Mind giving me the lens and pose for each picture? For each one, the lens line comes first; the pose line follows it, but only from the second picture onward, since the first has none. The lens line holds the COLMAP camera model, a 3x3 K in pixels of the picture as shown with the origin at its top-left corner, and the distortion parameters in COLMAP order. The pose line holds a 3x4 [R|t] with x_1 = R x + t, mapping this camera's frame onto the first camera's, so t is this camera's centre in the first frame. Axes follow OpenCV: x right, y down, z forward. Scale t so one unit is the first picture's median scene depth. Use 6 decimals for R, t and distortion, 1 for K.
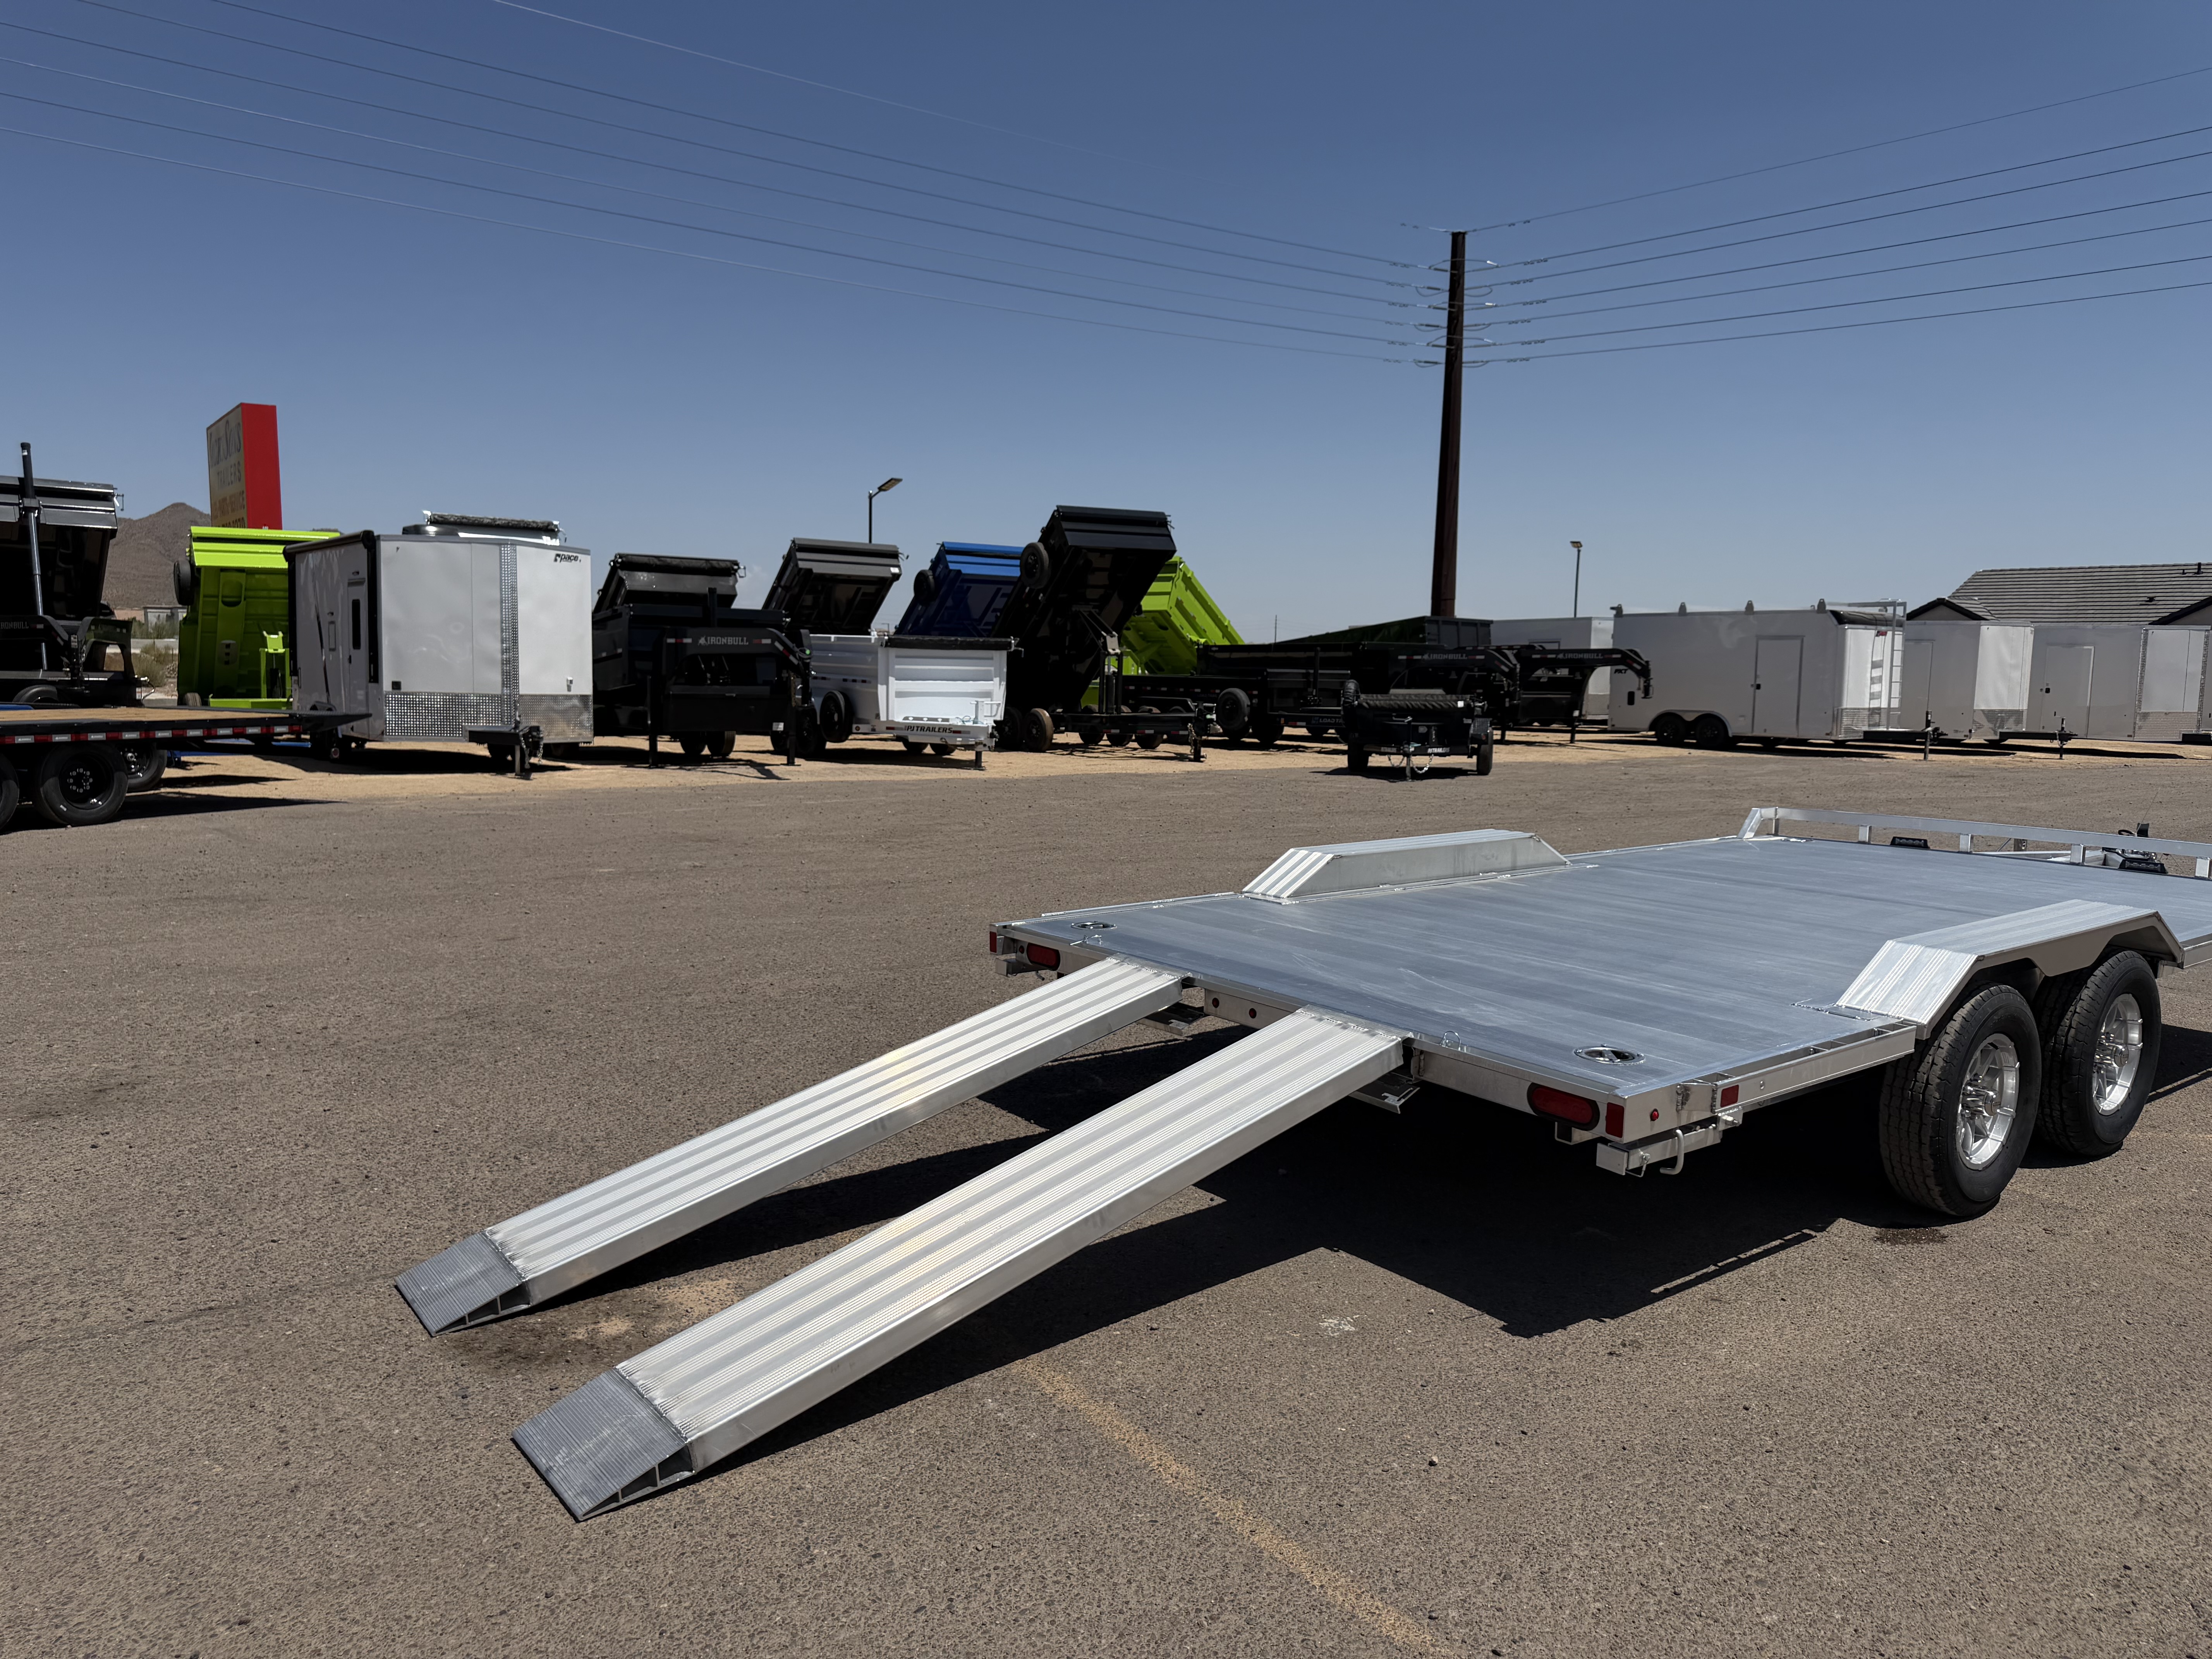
lens RADIAL K [[1545.6, 0, 1106.0], [0, 1545.6, 829.5], [0, 0, 1]] dist [0.101884, -0.166588]
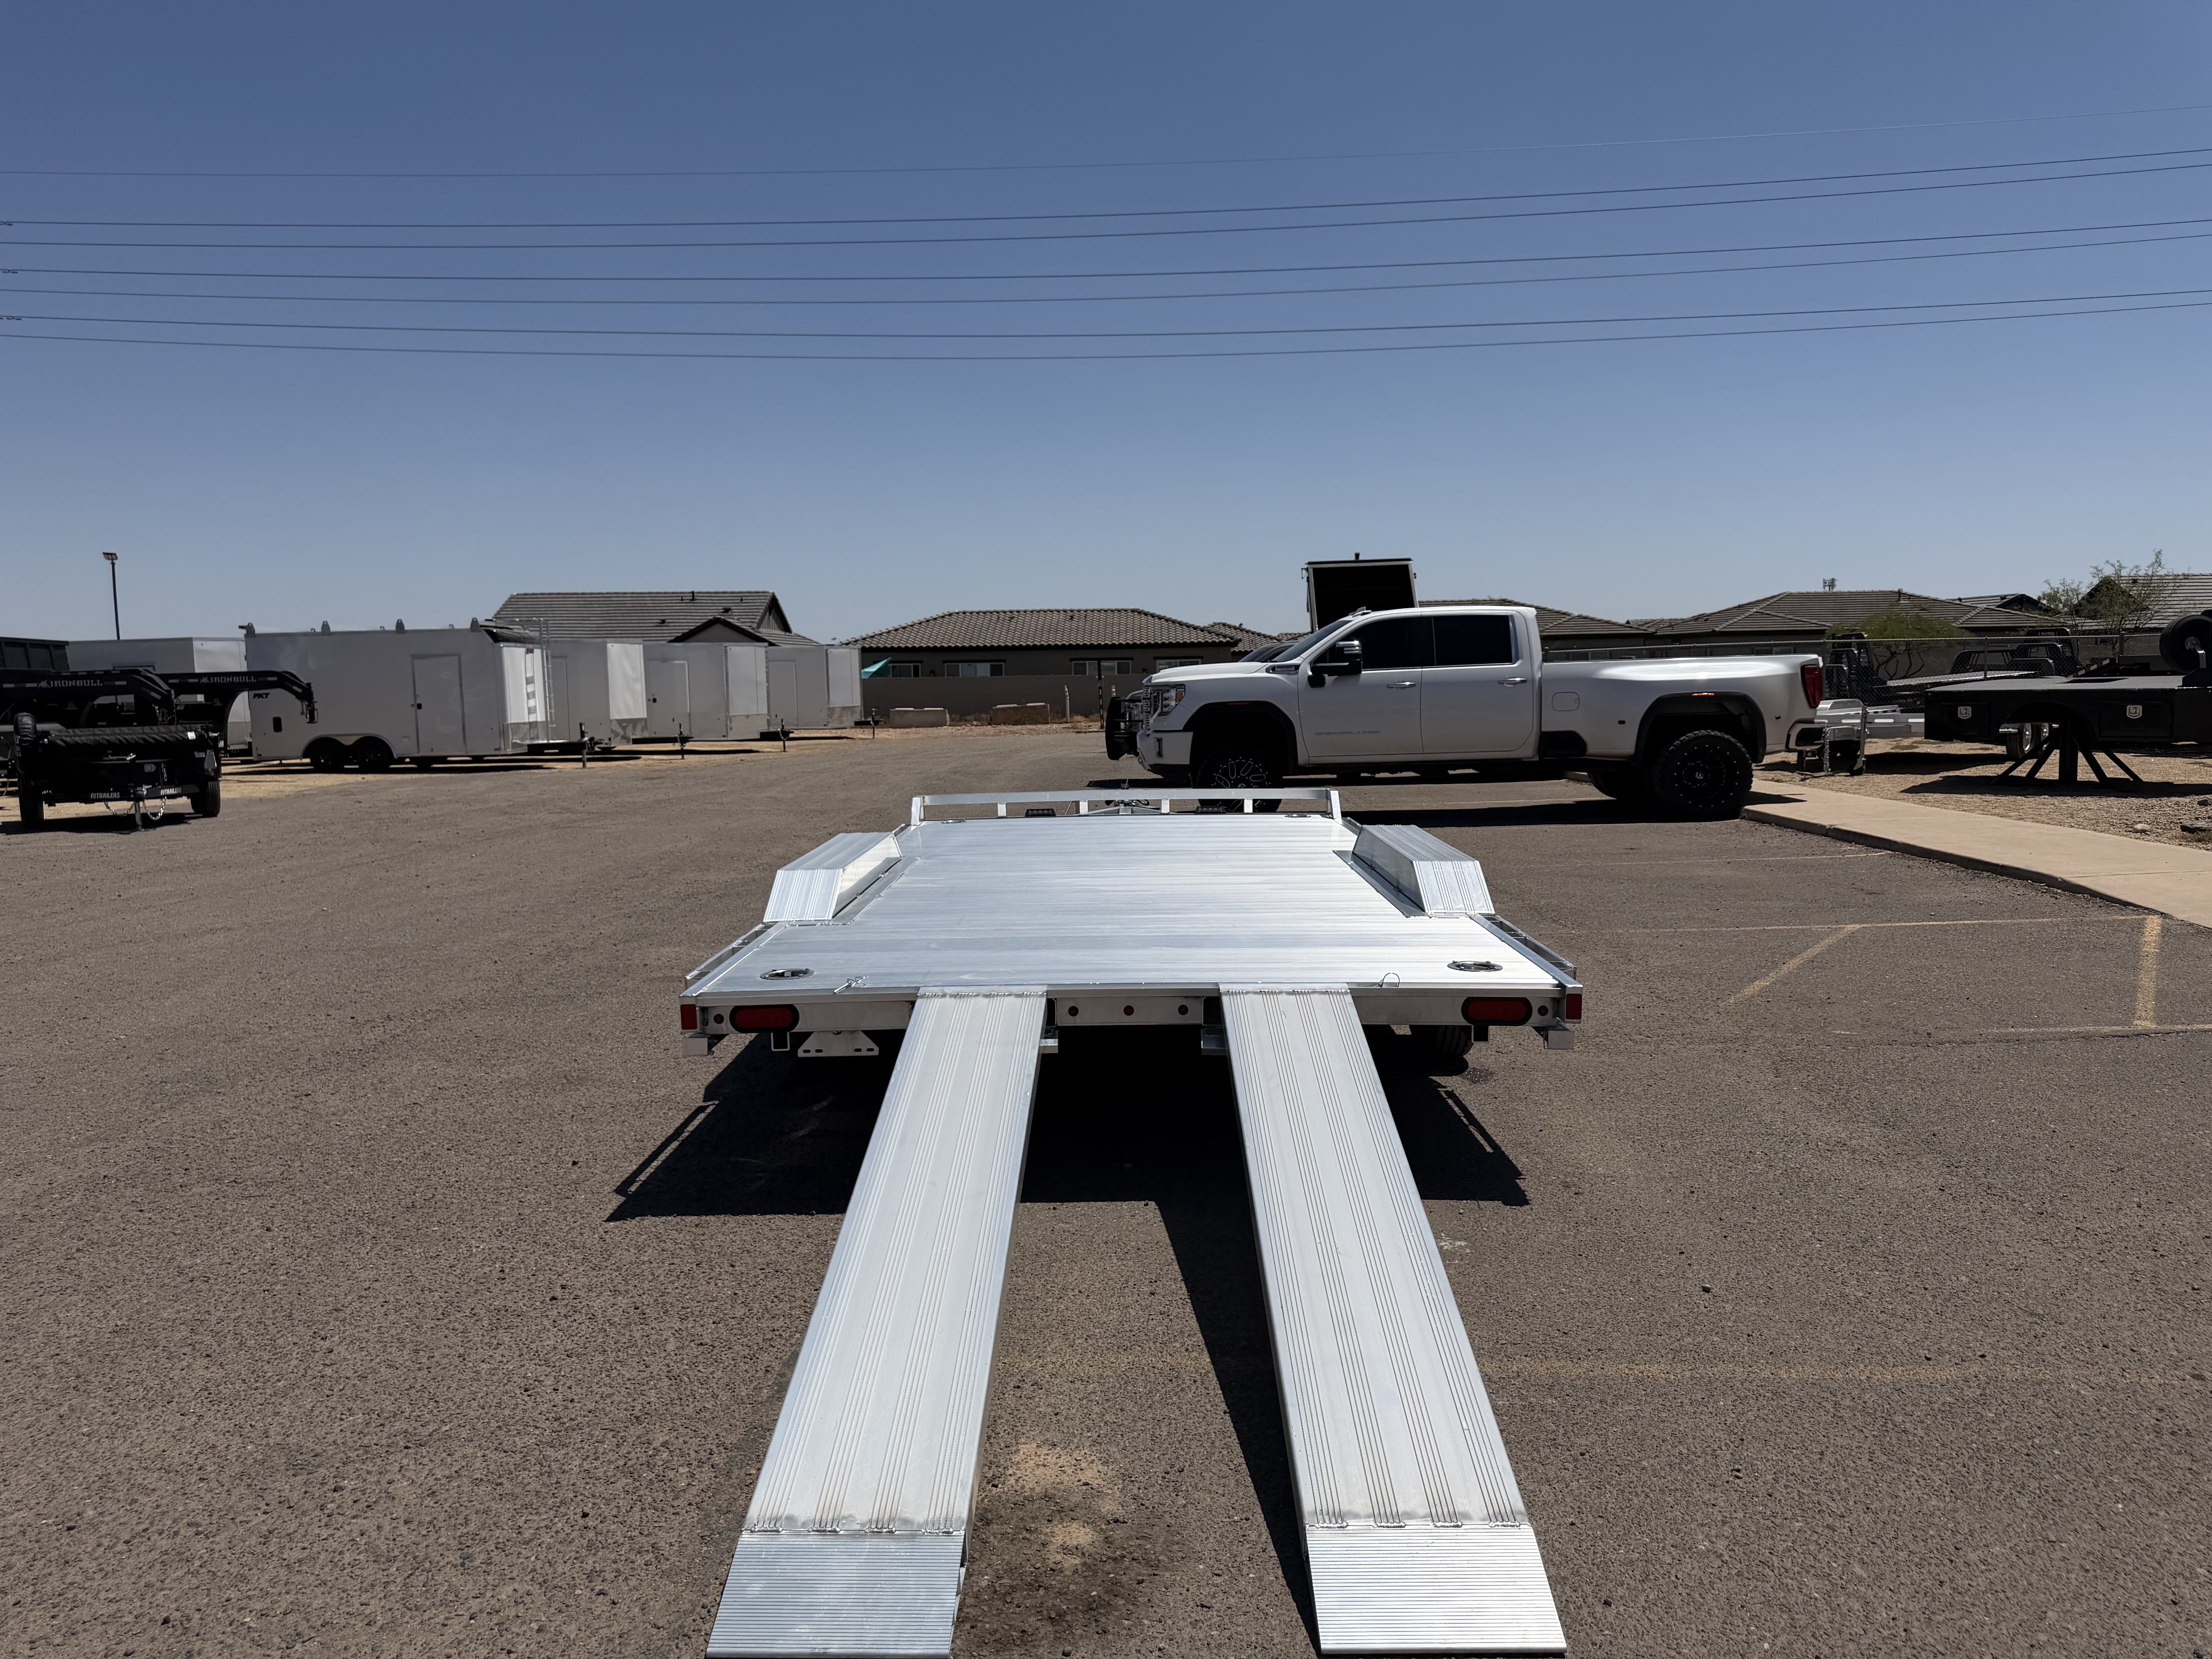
lens RADIAL K [[1535.4, 0, 1106.0], [0, 1535.4, 829.5], [0, 0, 1]] dist [0.114863, -0.184834]
pose [[0.620511, -0.102810, 0.777429, -0.110117], [0.113120, 0.992735, 0.040994, -0.006487], [-0.775996, 0.062506, 0.627633, 0.063421]]
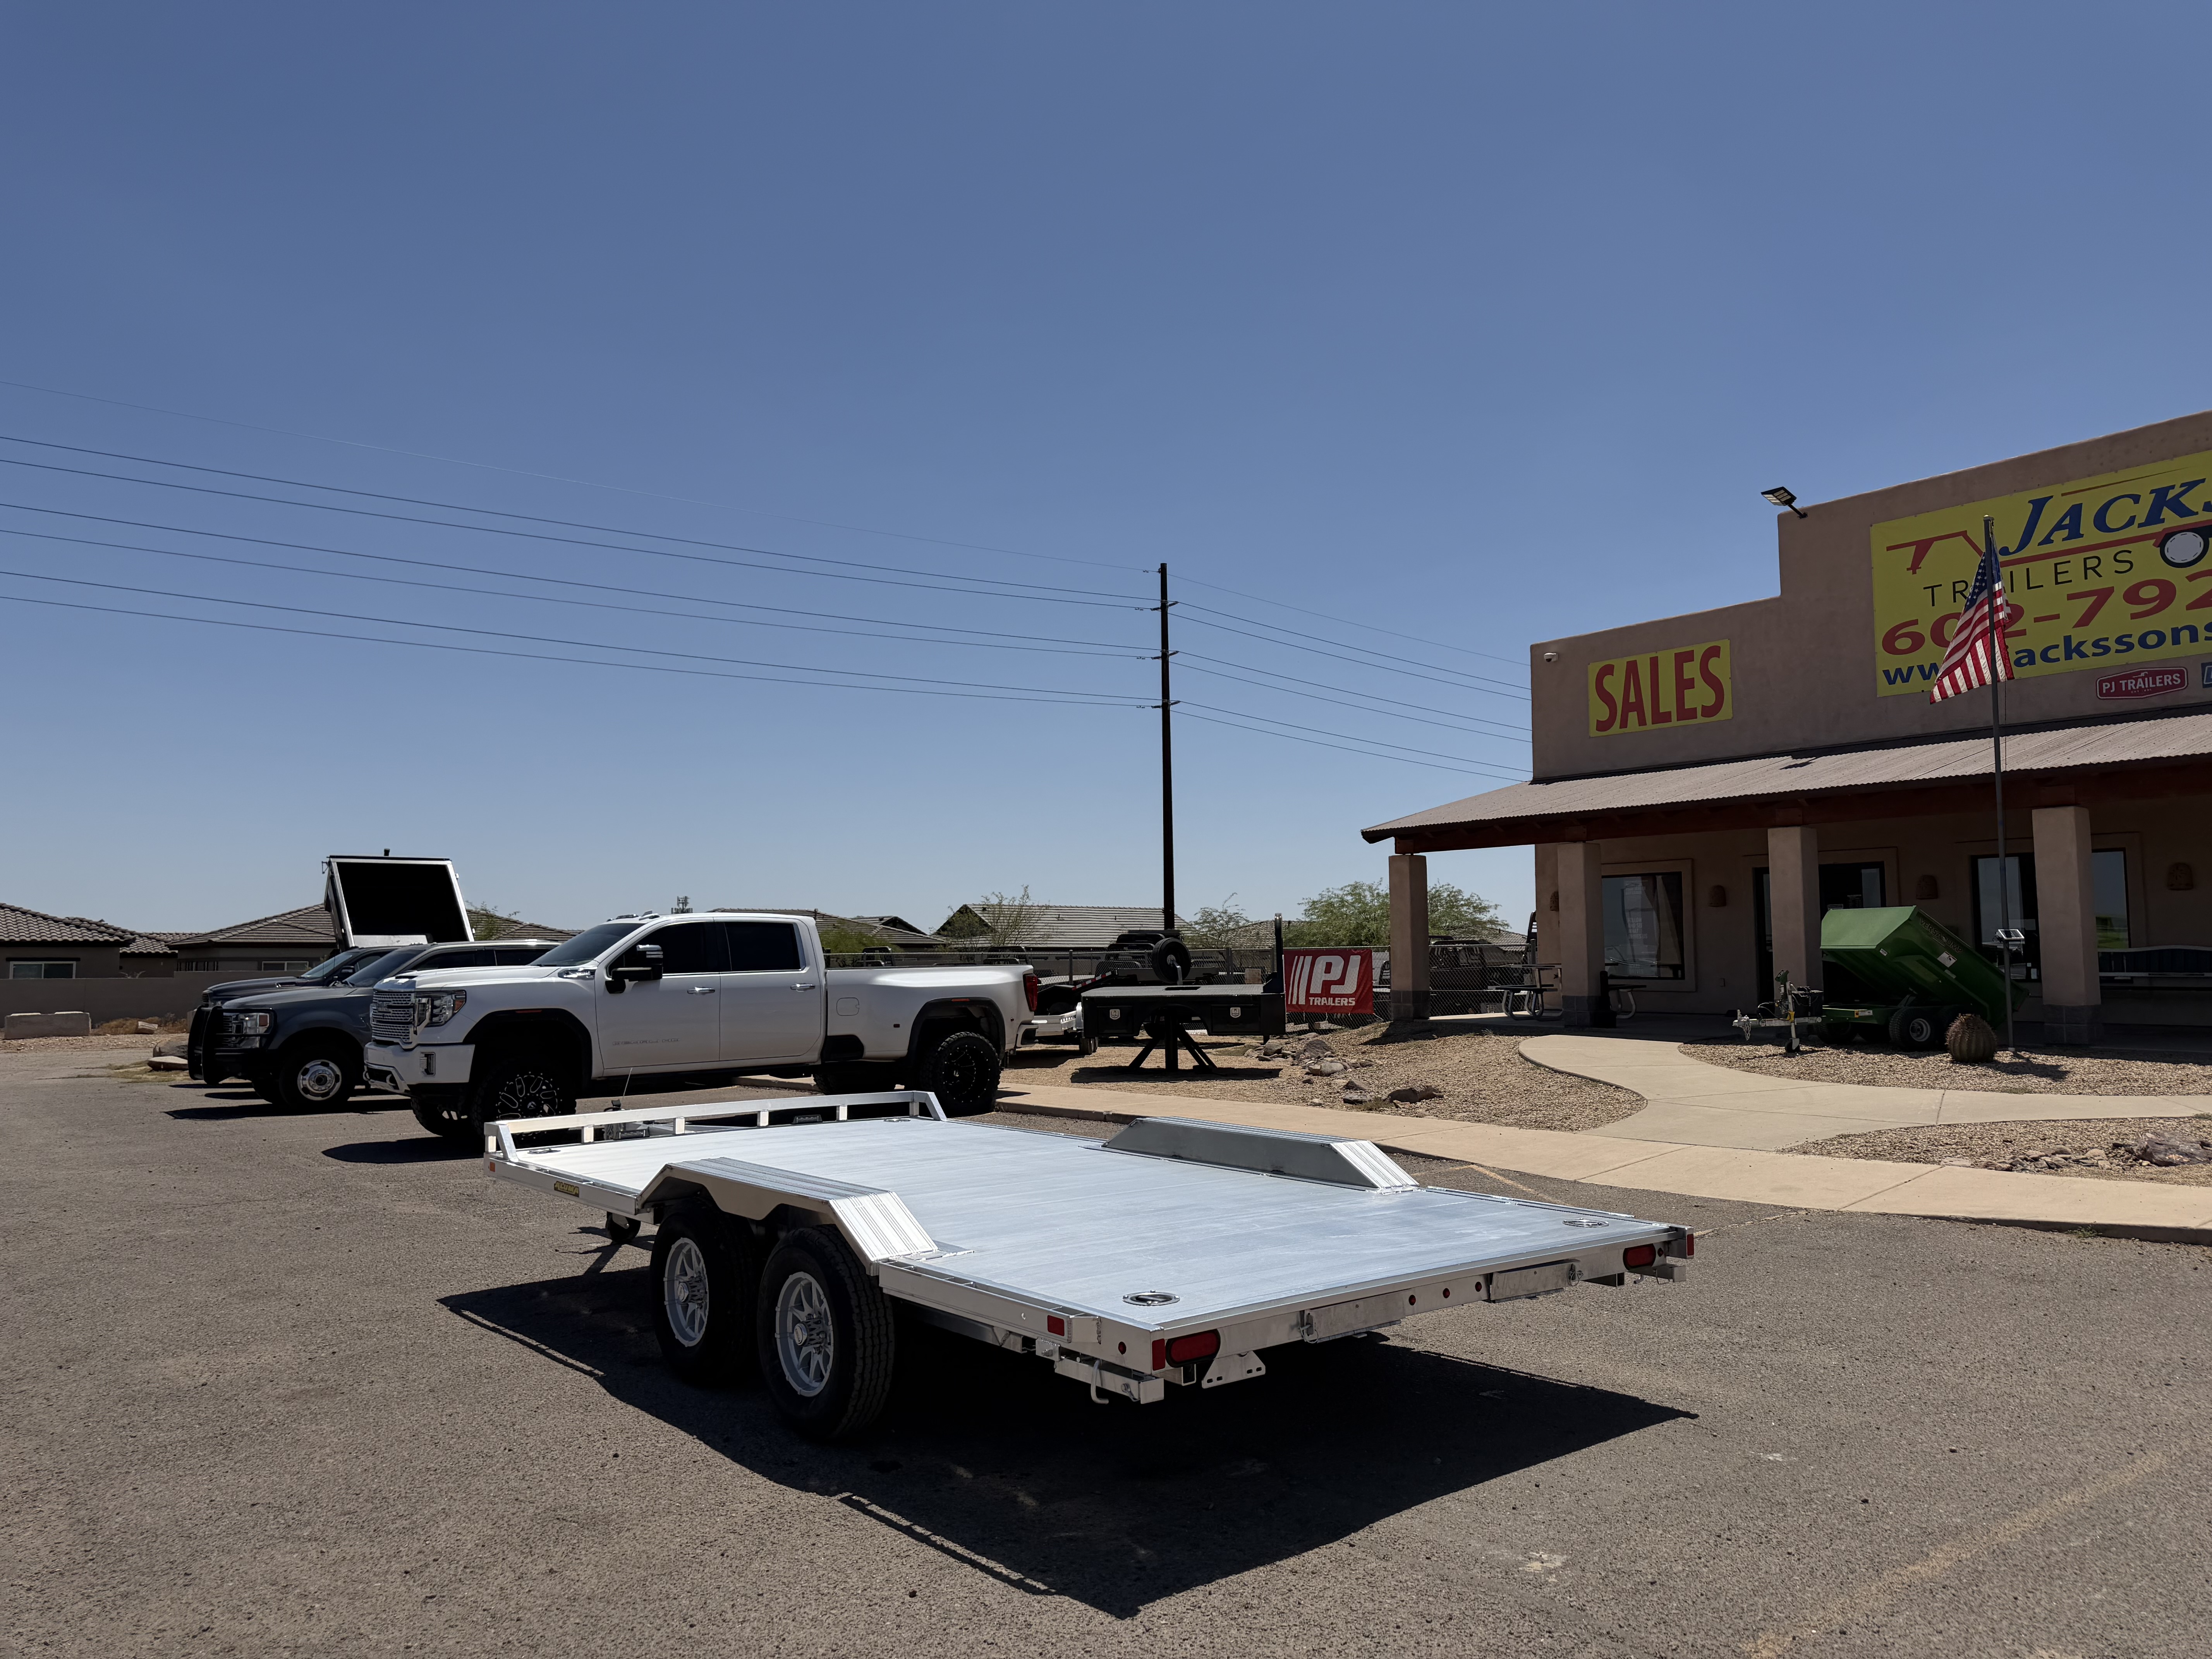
lens RADIAL K [[1536.7, 0, 1106.0], [0, 1536.7, 829.5], [0, 0, 1]] dist [0.116091, -0.120626]
pose [[-0.028385, 0.075275, 0.996759, -0.162582], [0.118412, 0.990393, -0.071422, -0.024275], [-0.992559, 0.116001, -0.037026, 0.202887]]
